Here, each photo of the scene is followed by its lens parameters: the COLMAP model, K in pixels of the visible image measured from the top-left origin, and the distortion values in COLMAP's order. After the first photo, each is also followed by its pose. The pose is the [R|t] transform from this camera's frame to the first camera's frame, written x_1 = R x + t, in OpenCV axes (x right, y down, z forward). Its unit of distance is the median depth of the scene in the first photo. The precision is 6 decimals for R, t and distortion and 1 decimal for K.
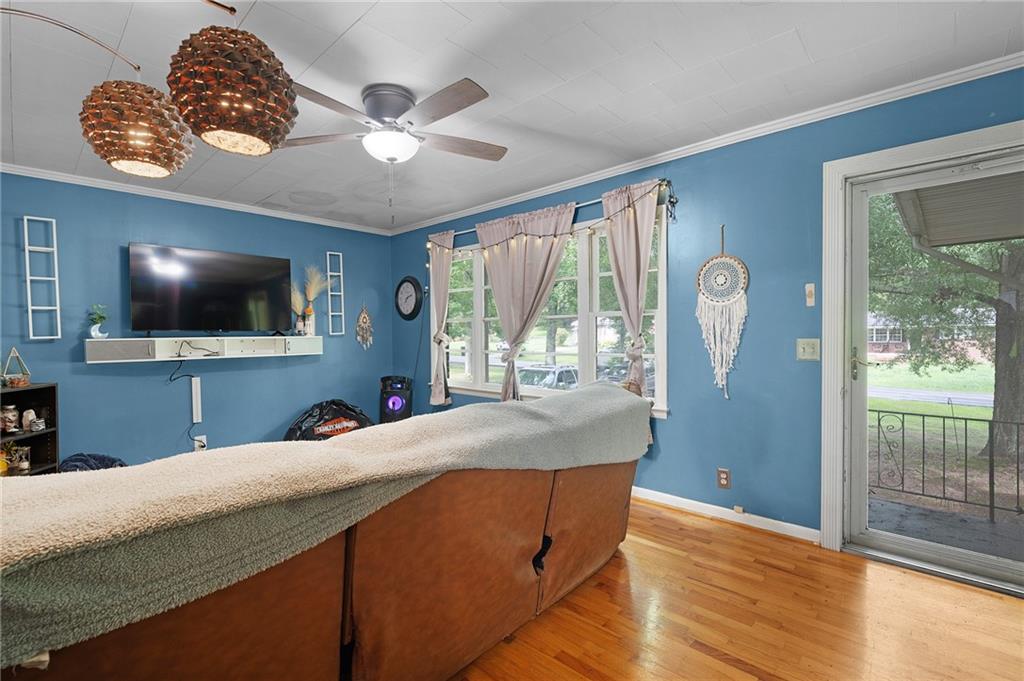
lens RADIAL K [[460.8, 0, 515.8], [0, 460.8, 332.9], [0, 0, 1]] dist [-0.023023, 0.000205]
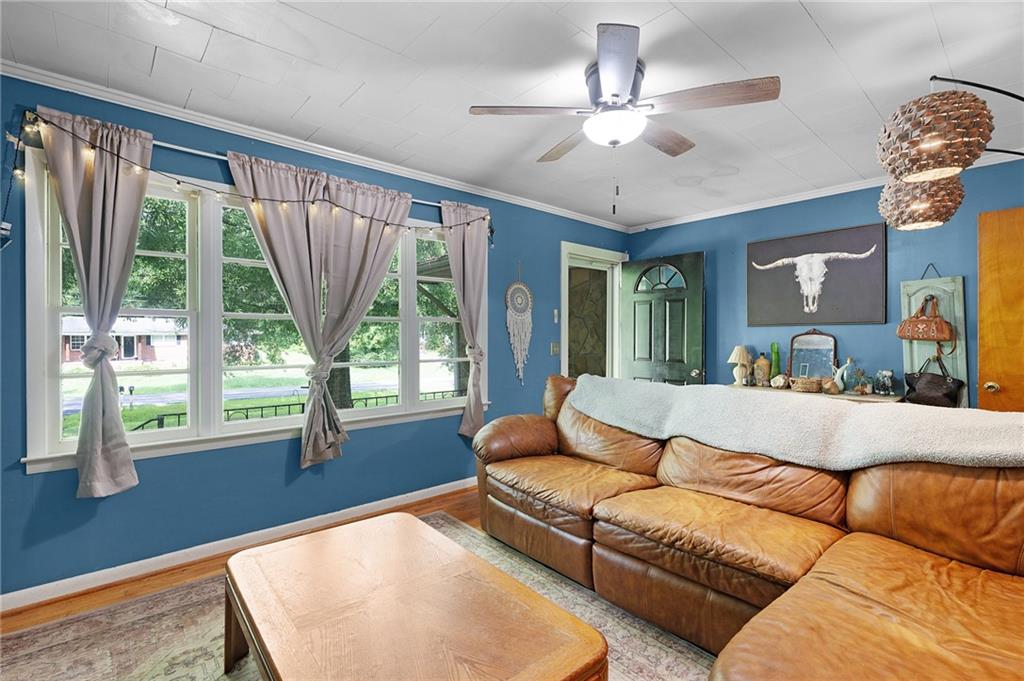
lens RADIAL K [[460.8, 0, 515.8], [0, 460.8, 332.9], [0, 0, 1]] dist [-0.023023, 0.000205]
pose [[0.082817, 0.011207, 0.996502, -0.789680], [0.000083, 0.999937, -0.011252, -0.001811], [-0.996565, 0.001014, 0.082811, 0.749530]]
